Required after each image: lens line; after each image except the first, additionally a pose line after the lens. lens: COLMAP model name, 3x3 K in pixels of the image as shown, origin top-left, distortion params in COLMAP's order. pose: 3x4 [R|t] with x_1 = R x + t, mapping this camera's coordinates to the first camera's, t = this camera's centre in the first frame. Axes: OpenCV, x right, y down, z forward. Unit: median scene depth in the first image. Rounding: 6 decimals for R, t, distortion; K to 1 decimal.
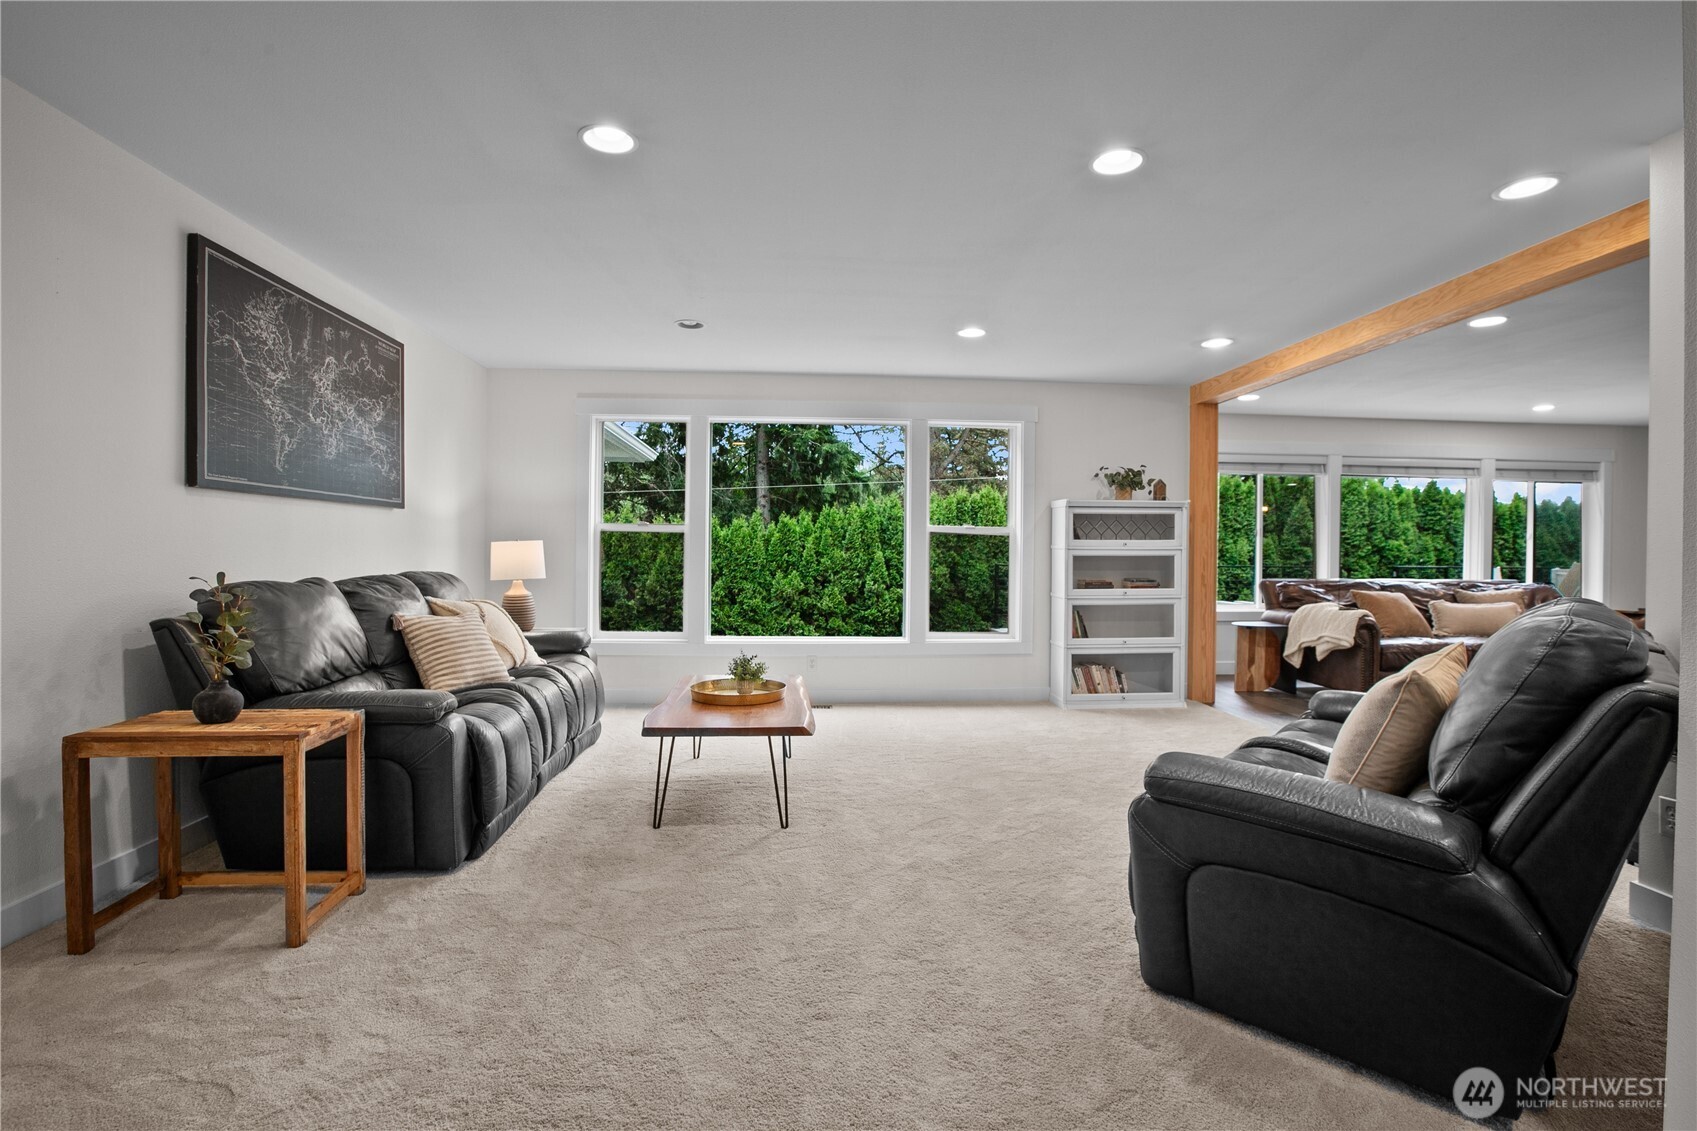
lens RADIAL K [[772.5, 0, 854.3], [0, 772.5, 557.4], [0, 0, 1]] dist [-0.000552, -0.001711]
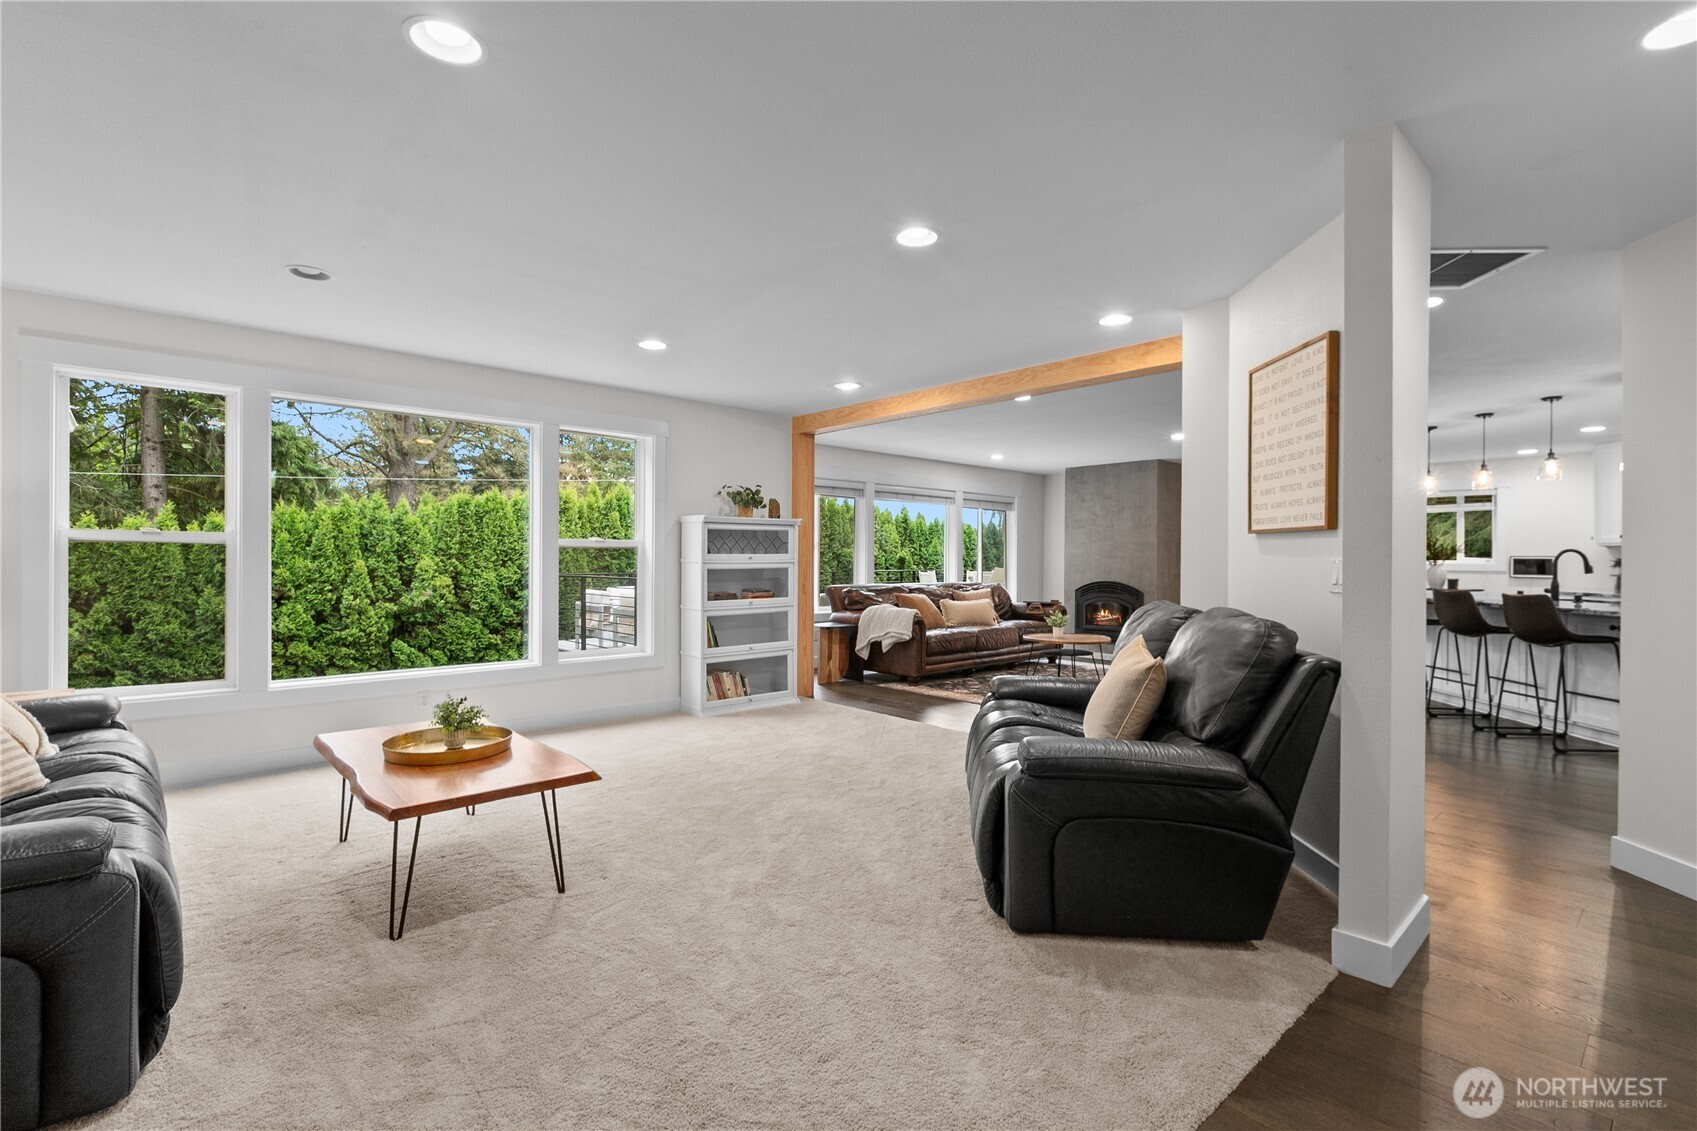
lens RADIAL K [[772.5, 0, 829.4], [0, 772.5, 565.6], [0, 0, 1]] dist [-0.000552, -0.001711]
pose [[0.801897, -0.009614, 0.597385, -0.202175], [0.007098, 0.999953, 0.006565, -0.012298], [-0.597421, -0.001024, 0.801927, 0.068159]]
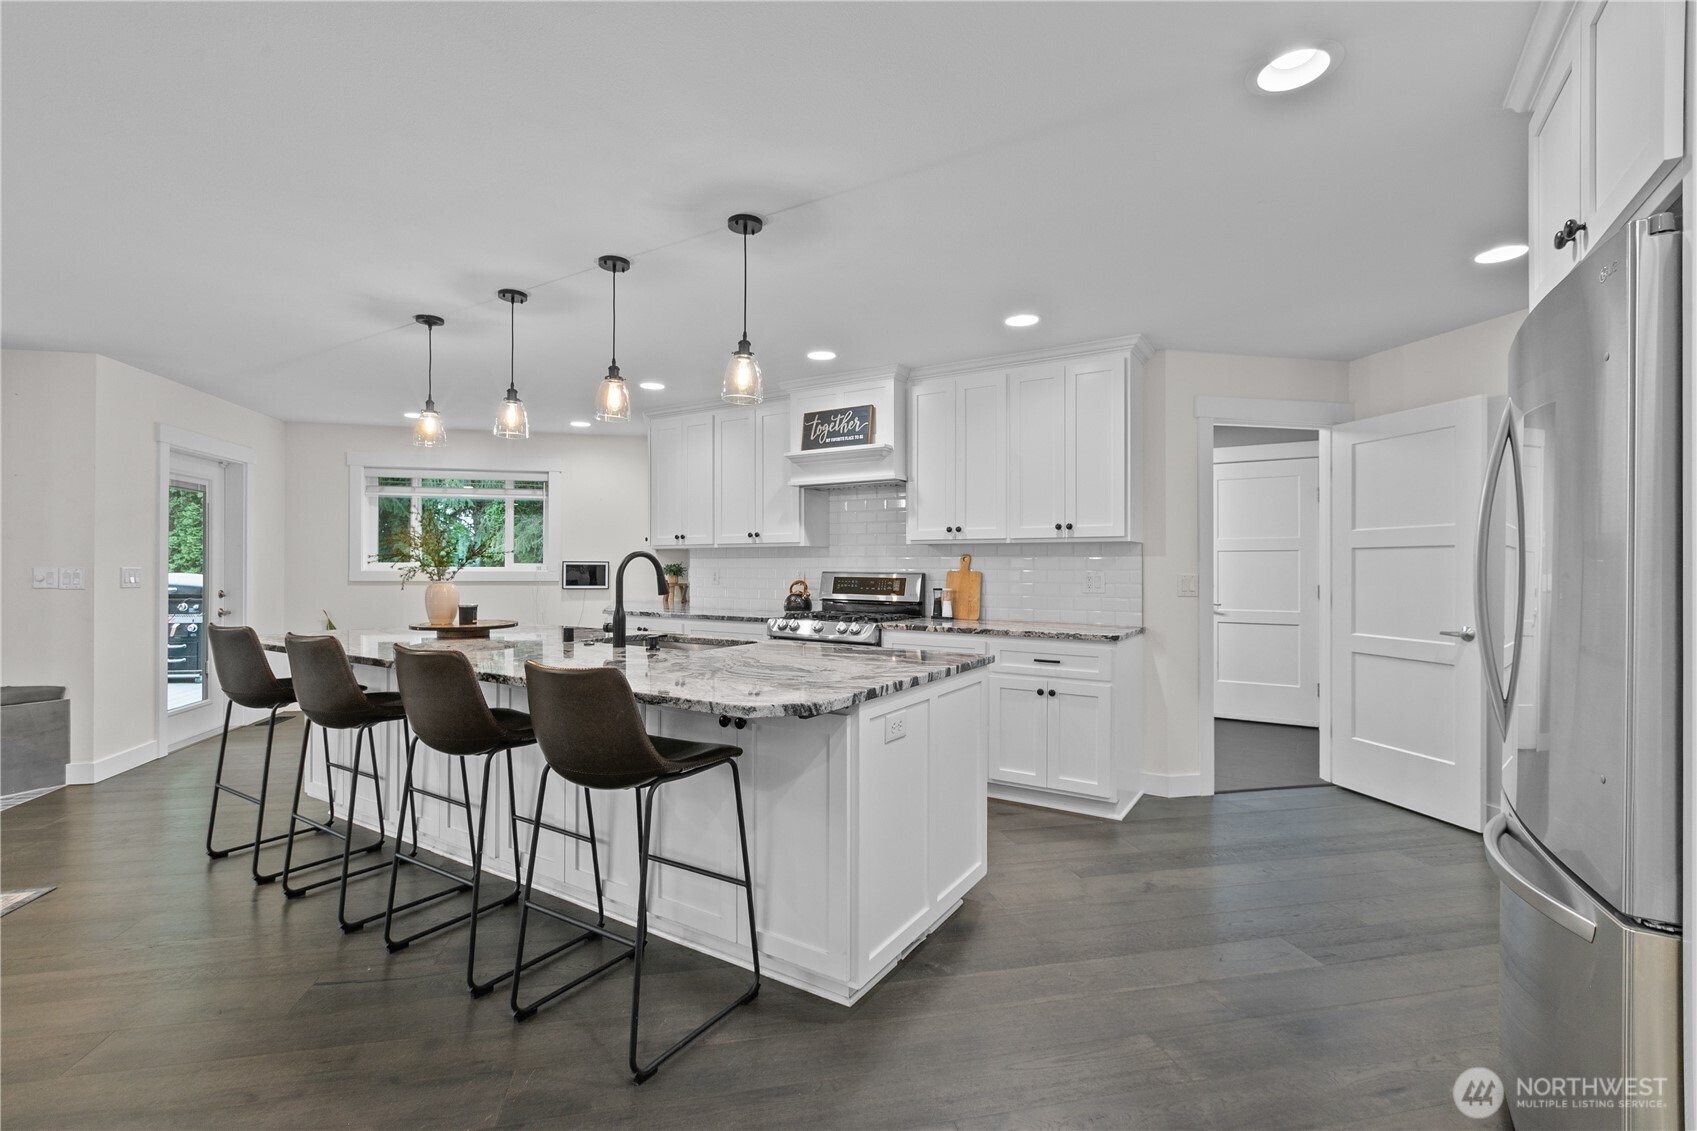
lens RADIAL K [[772.5, 0, 834.5], [0, 772.5, 557.8], [0, 0, 1]] dist [-0.000552, -0.001711]
pose [[-0.118820, 0.000526, 0.992916, 0.595709], [0.010656, 0.999943, 0.000745, -0.012782], [-0.992859, 0.010669, -0.118819, 0.221377]]
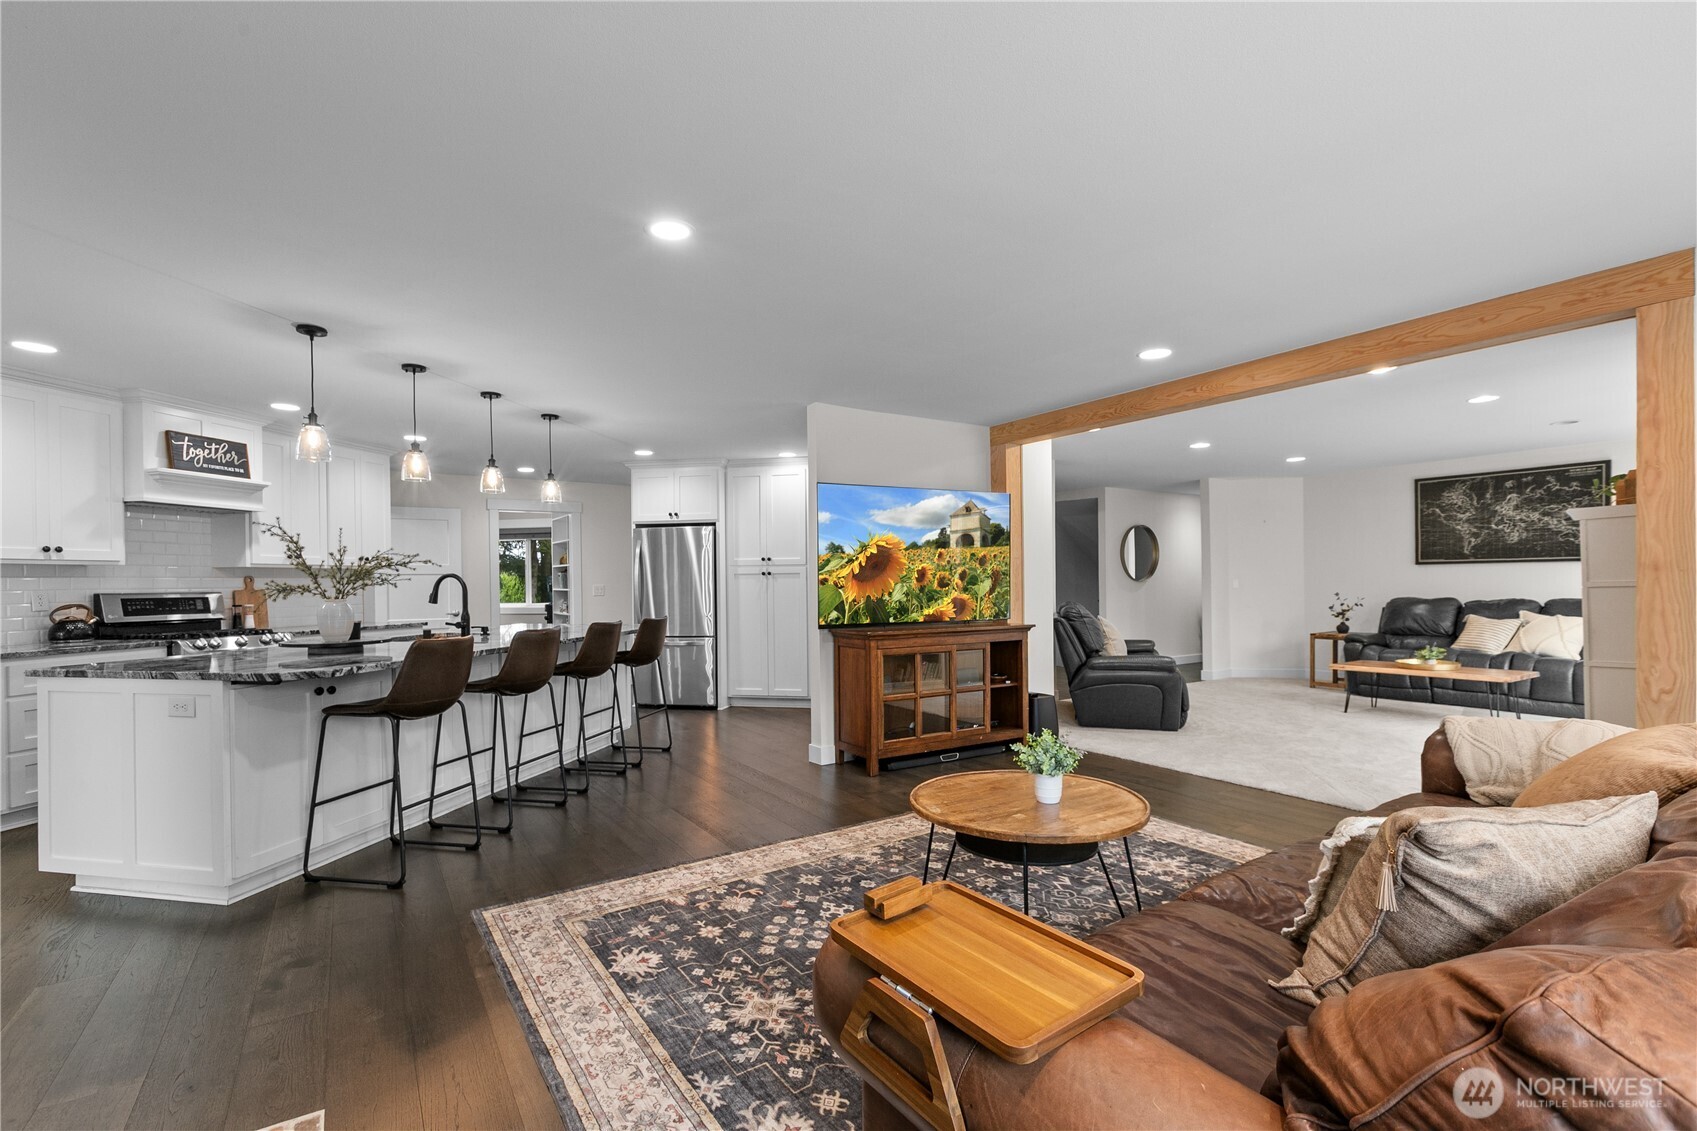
lens RADIAL K [[772.5, 0, 848.2], [0, 772.5, 570.0], [0, 0, 1]] dist [-0.000552, -0.001711]
pose [[-0.874992, -0.009537, -0.484044, 1.198724], [-0.001913, 0.999866, -0.016242, -0.008664], [0.484134, -0.013286, -0.874893, 1.216414]]
